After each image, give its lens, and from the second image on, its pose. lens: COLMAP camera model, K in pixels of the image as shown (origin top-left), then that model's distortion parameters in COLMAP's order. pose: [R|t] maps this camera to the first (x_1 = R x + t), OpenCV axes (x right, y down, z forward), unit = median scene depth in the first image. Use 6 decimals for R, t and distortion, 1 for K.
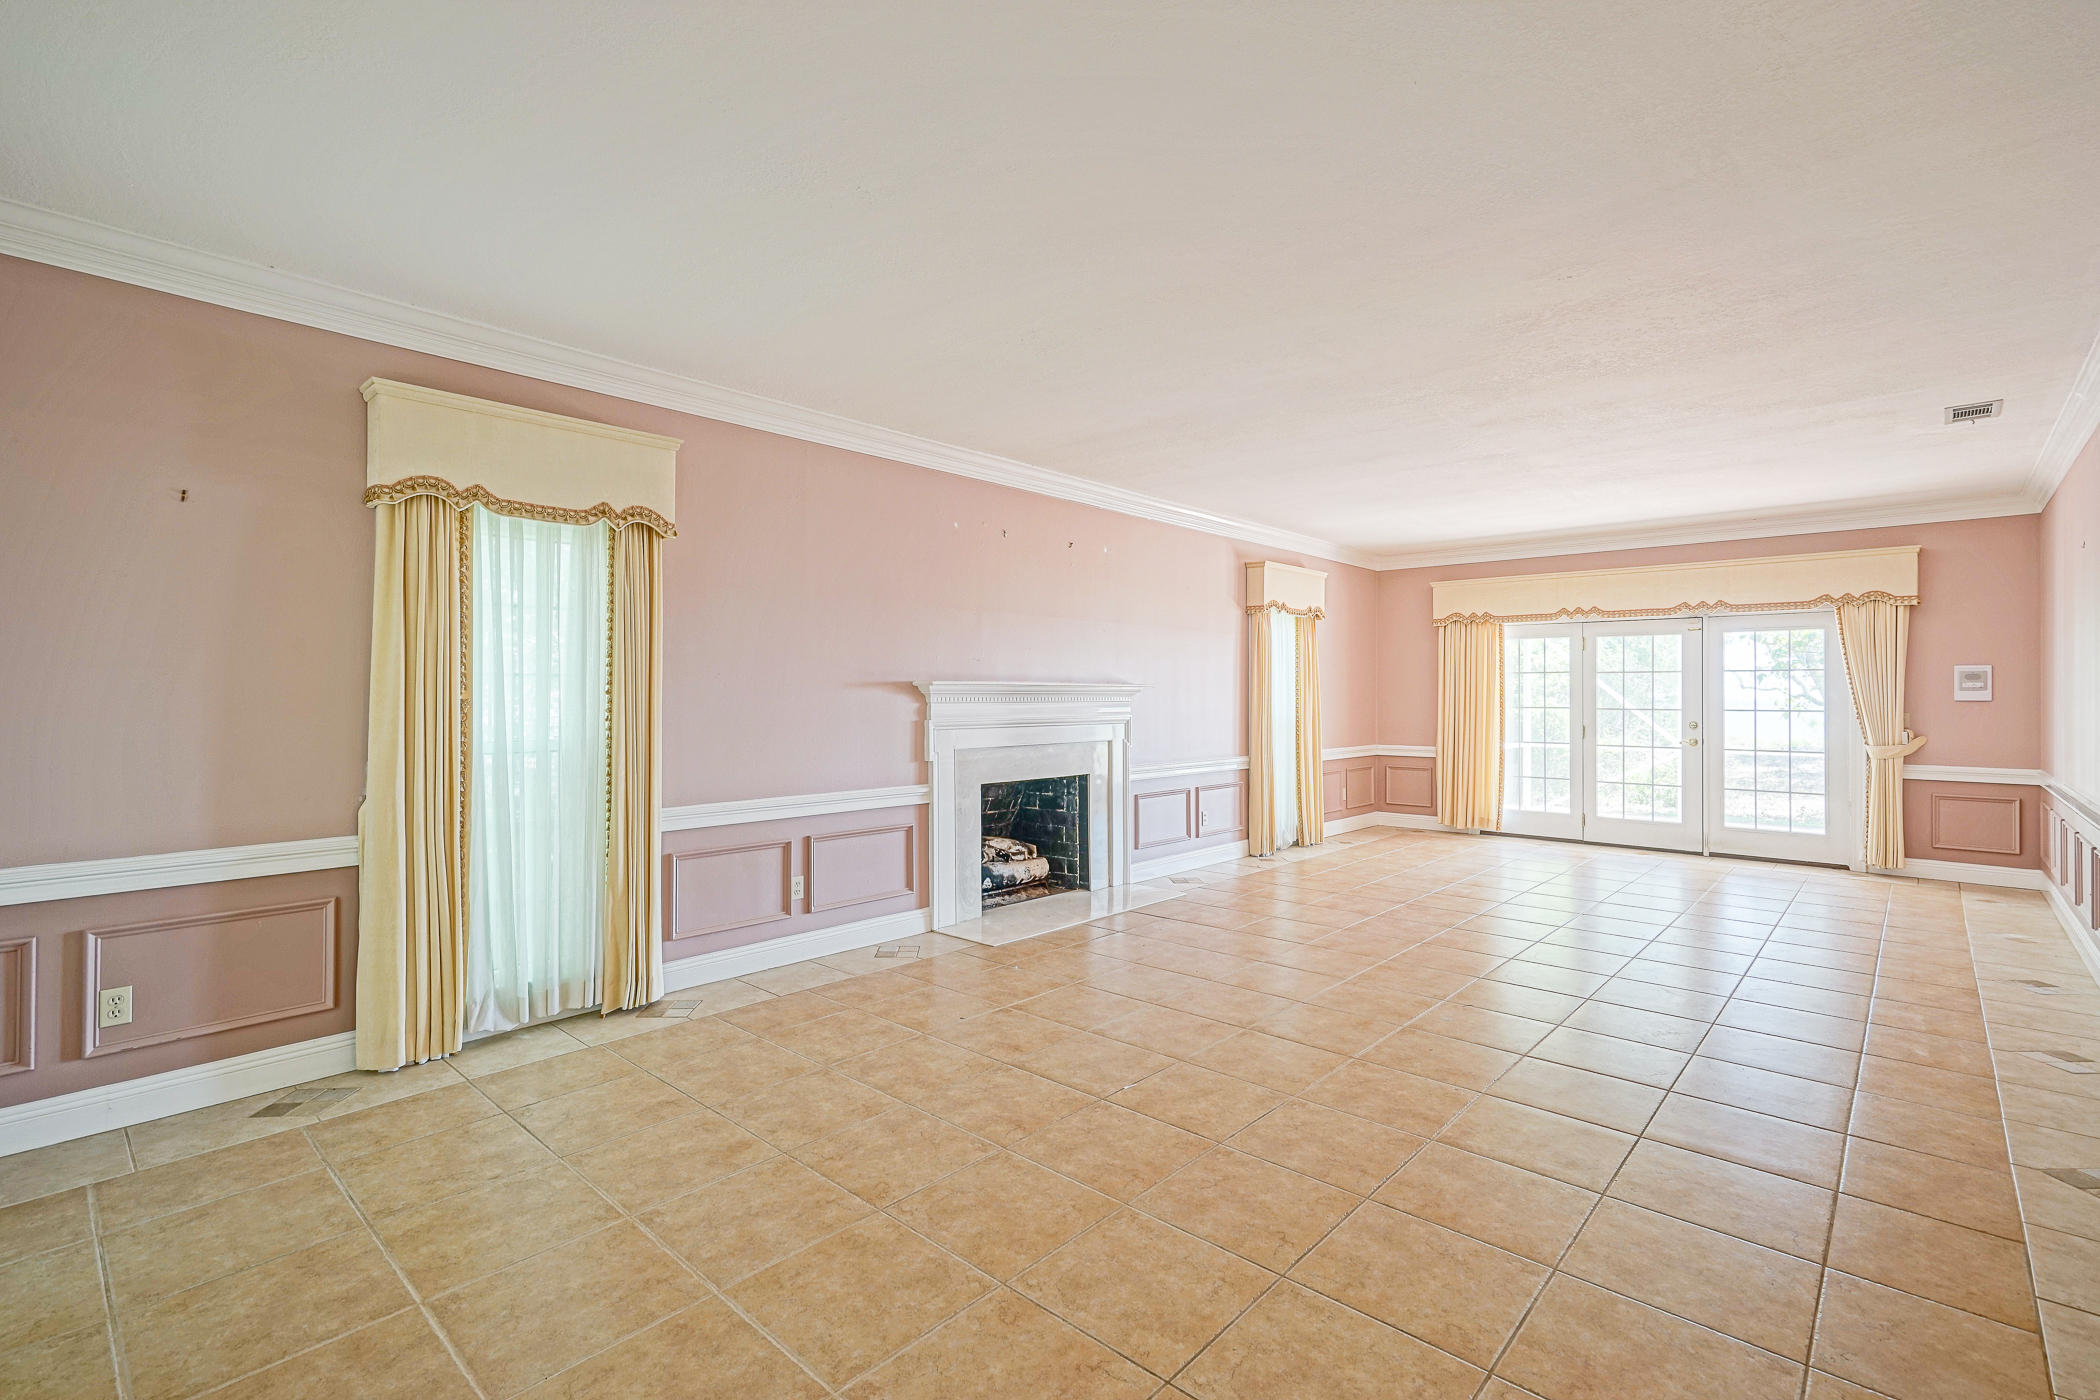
lens RADIAL K [[960.7, 0, 1045.0], [0, 960.7, 695.3], [0, 0, 1]] dist [-0.001242, 0.012026]
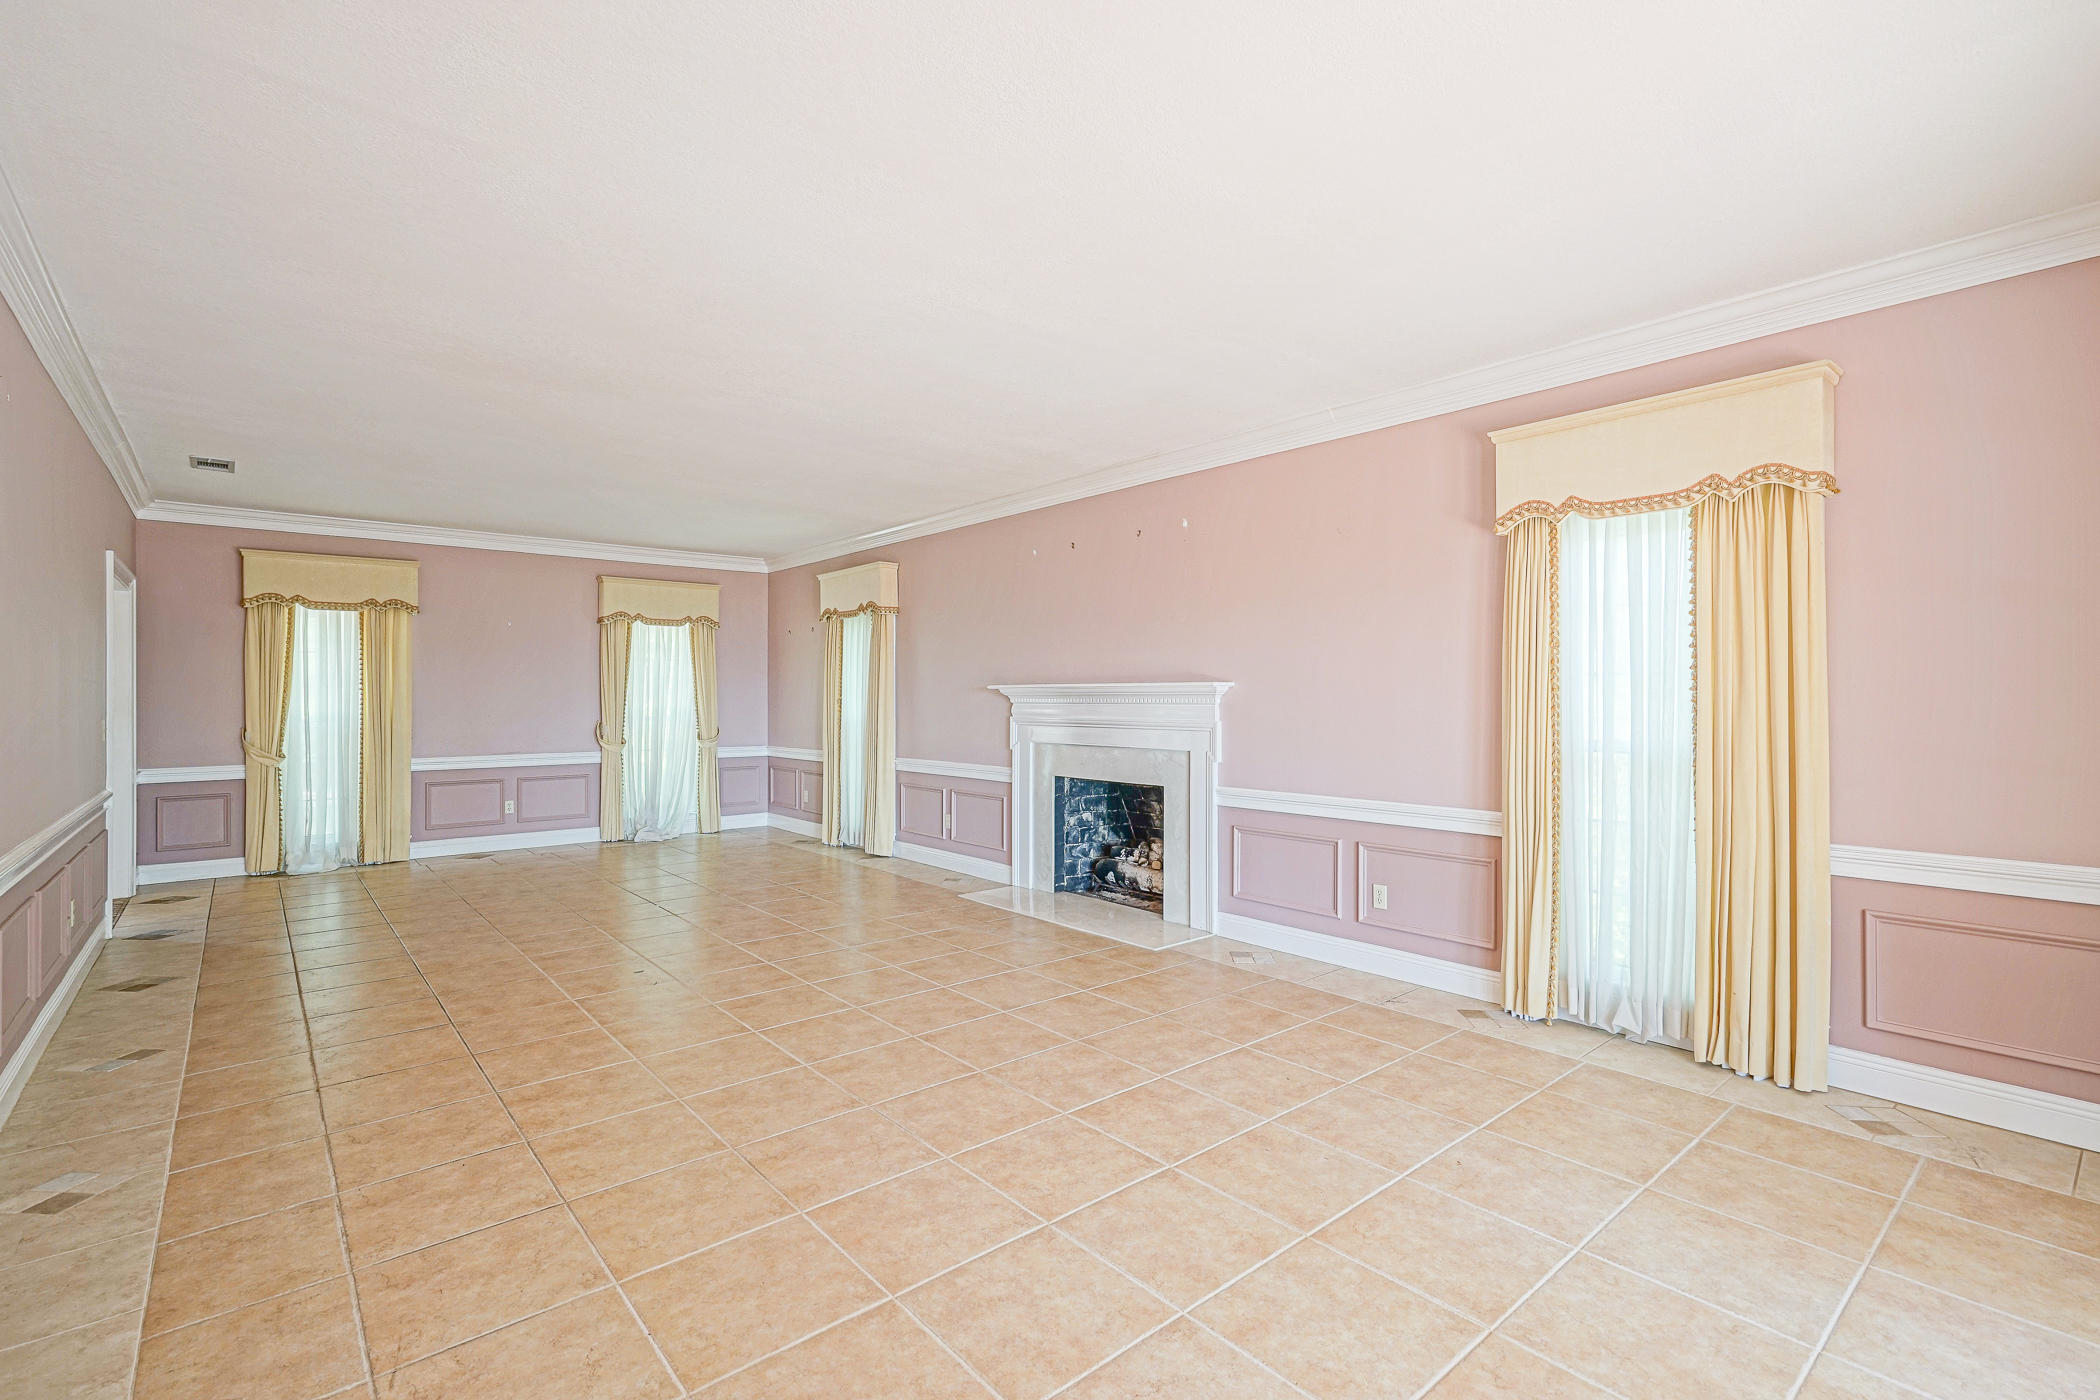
lens RADIAL K [[946.8, 0, 1050.0], [0, 946.8, 700.0], [0, 0, 1]] dist [-0.004077, 0.010659]
pose [[-0.121845, 0.003896, -0.992542, 0.917983], [0.001898, 0.999991, 0.003693, -0.000268], [0.992547, -0.001434, -0.121851, 1.001302]]
